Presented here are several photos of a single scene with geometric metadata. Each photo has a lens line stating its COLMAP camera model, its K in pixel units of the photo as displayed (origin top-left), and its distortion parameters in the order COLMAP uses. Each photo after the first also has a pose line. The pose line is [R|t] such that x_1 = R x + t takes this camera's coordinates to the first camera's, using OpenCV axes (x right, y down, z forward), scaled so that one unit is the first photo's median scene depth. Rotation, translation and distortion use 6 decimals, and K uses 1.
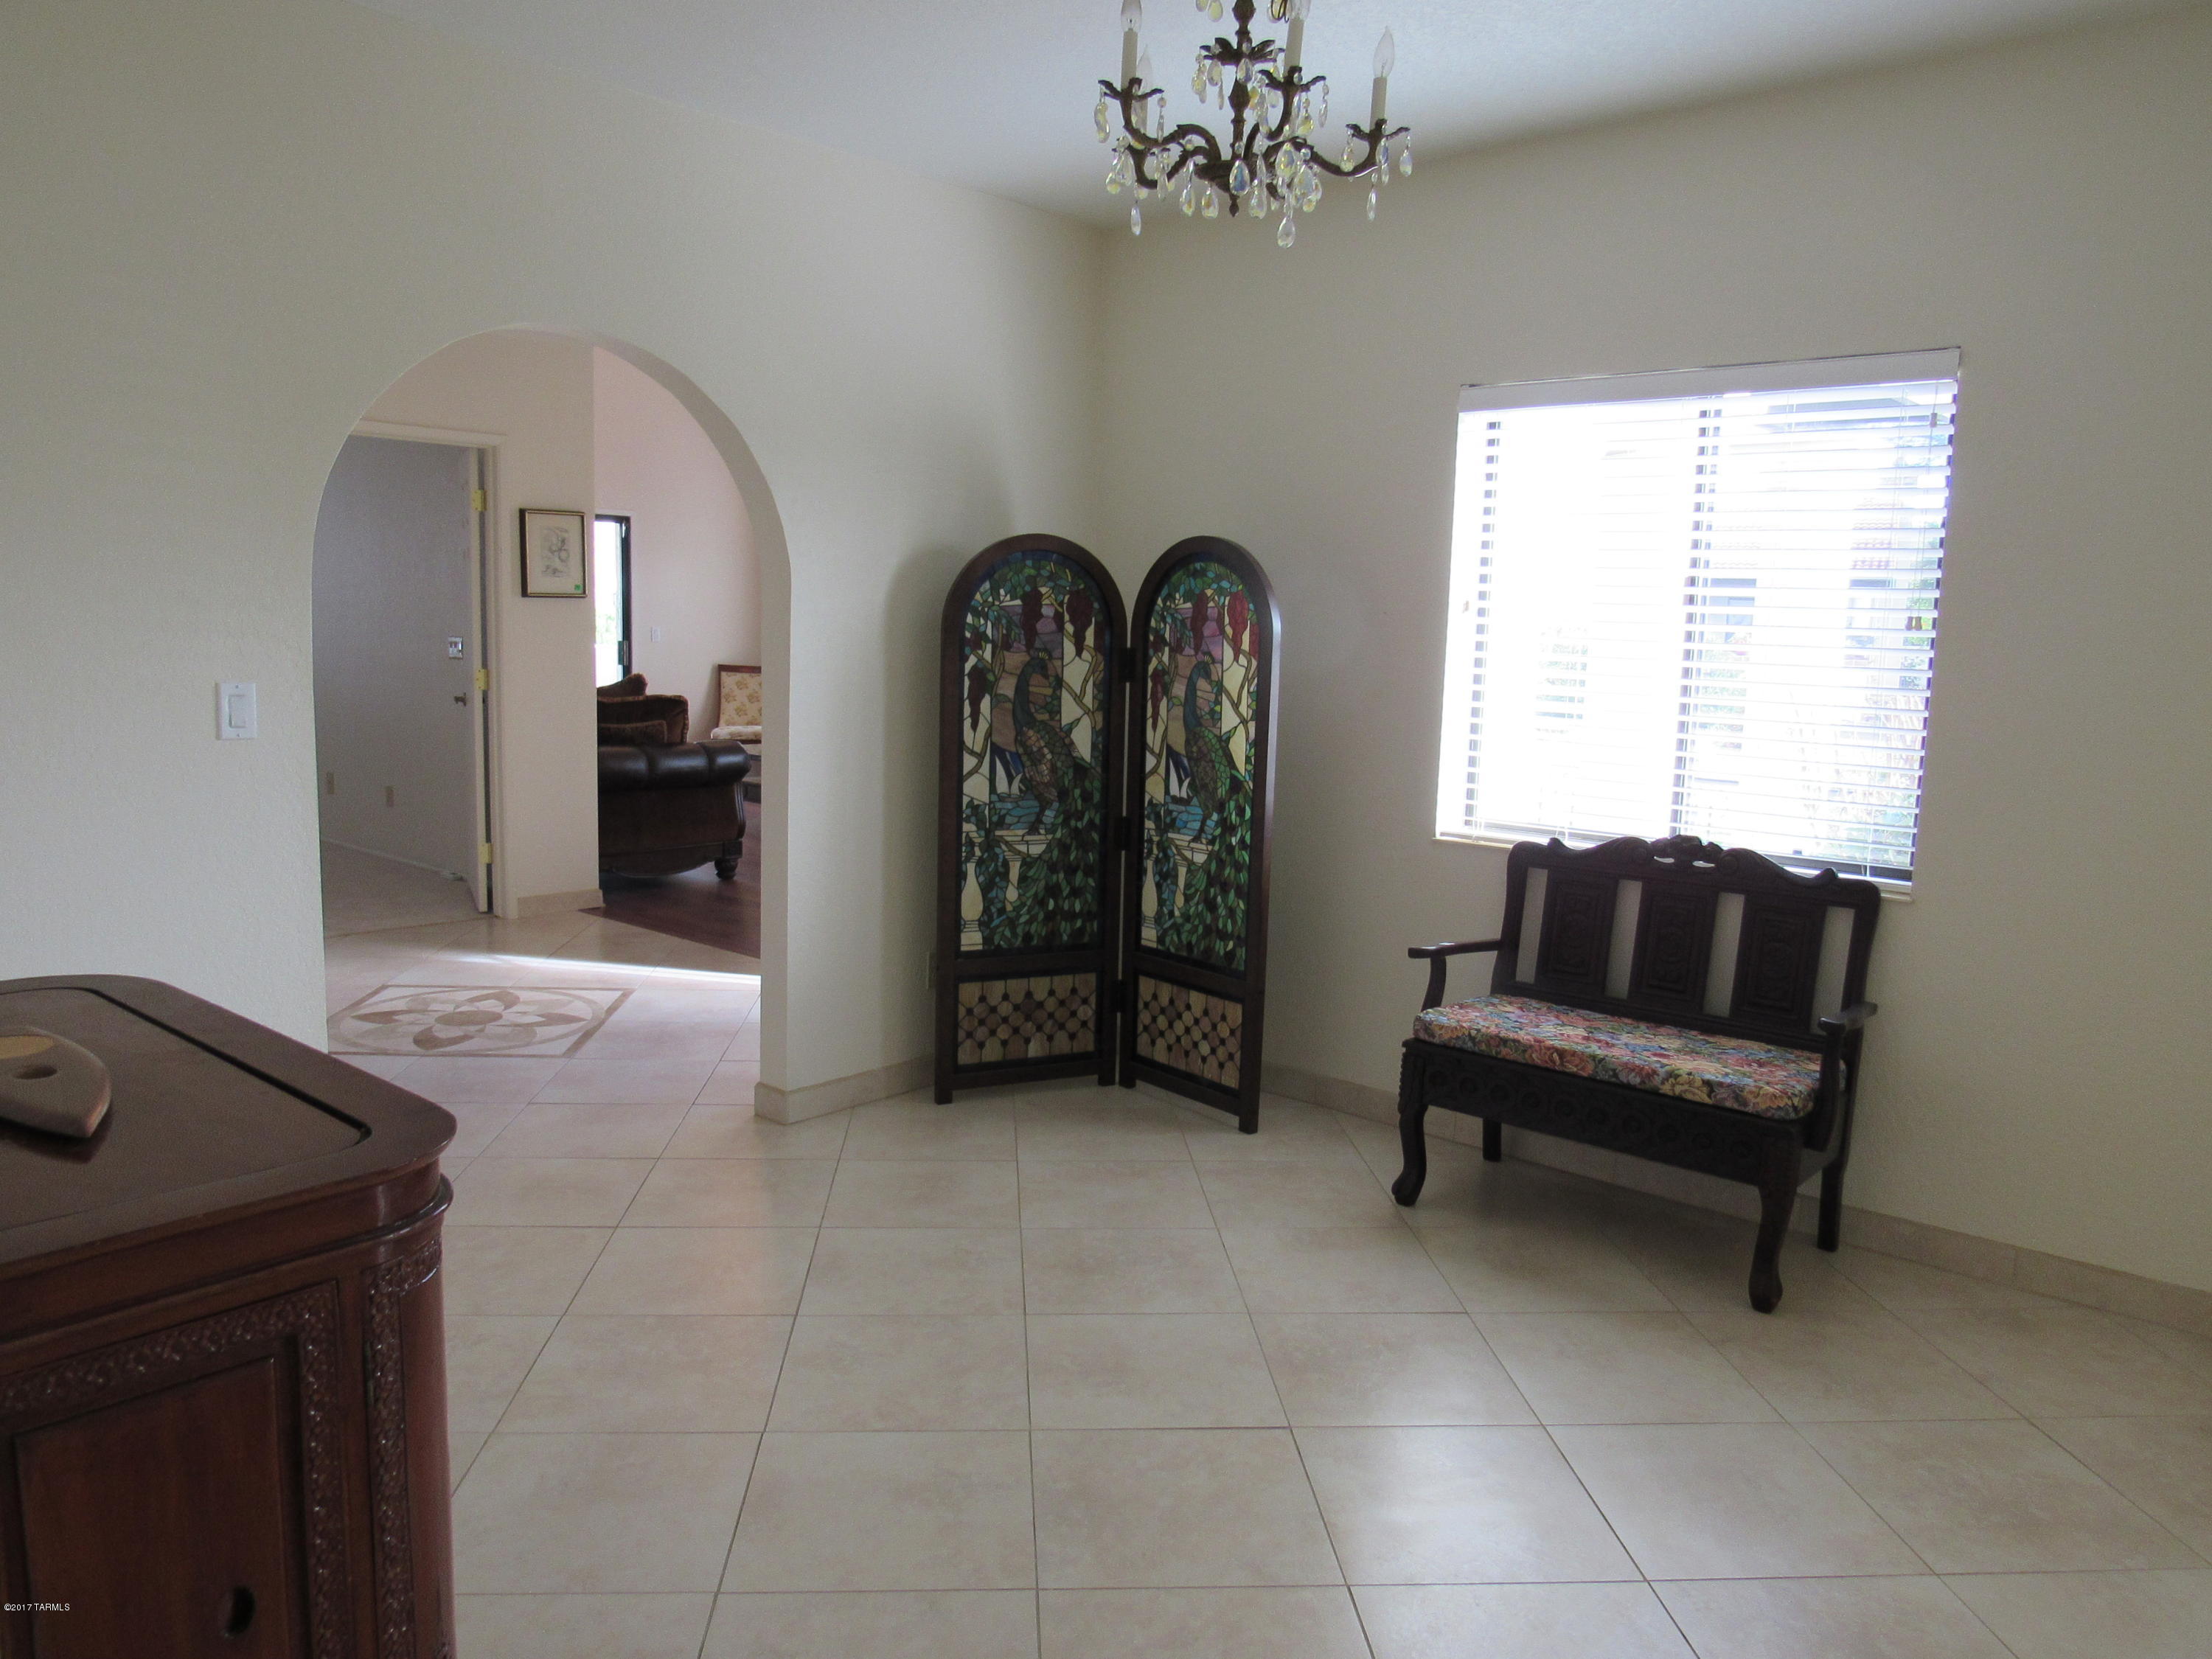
lens RADIAL K [[1570.6, 0, 1103.5], [0, 1570.6, 832.7], [0, 0, 1]] dist [-0.026820, 0.001303]
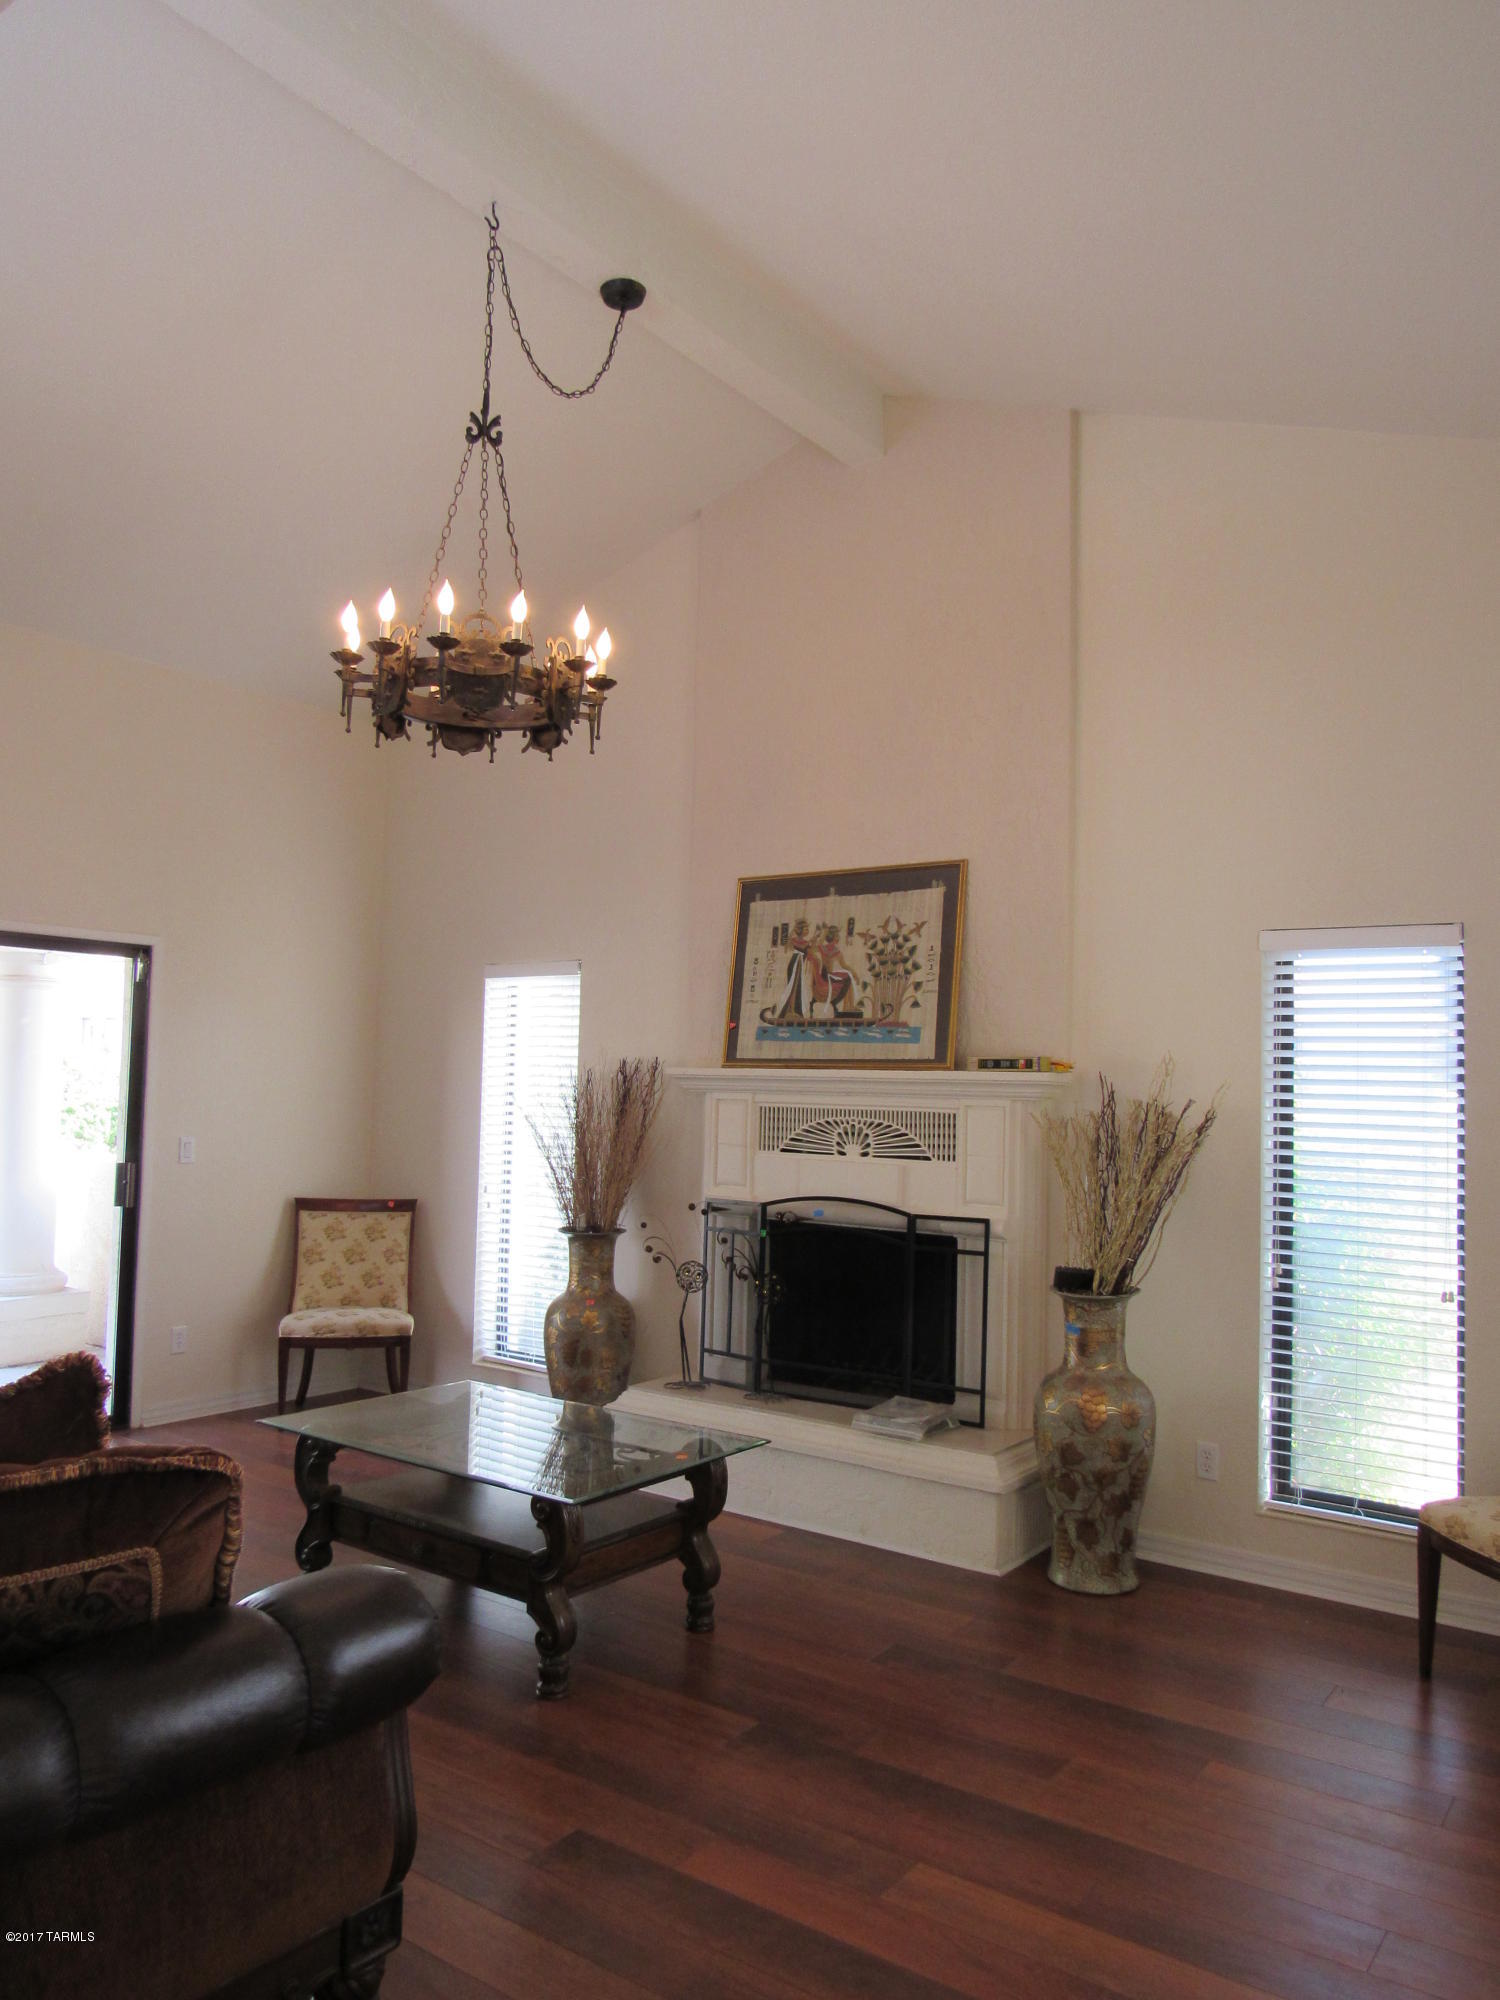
lens RADIAL K [[1420.1, 0, 751.3], [0, 1420.1, 1003.6], [0, 0, 1]] dist [-0.026820, 0.001303]
pose [[0.996047, -0.000122, 0.088833, -0.128287], [0.017801, 0.979989, -0.198252, -0.073934], [-0.087031, 0.199049, 0.976117, 0.473297]]
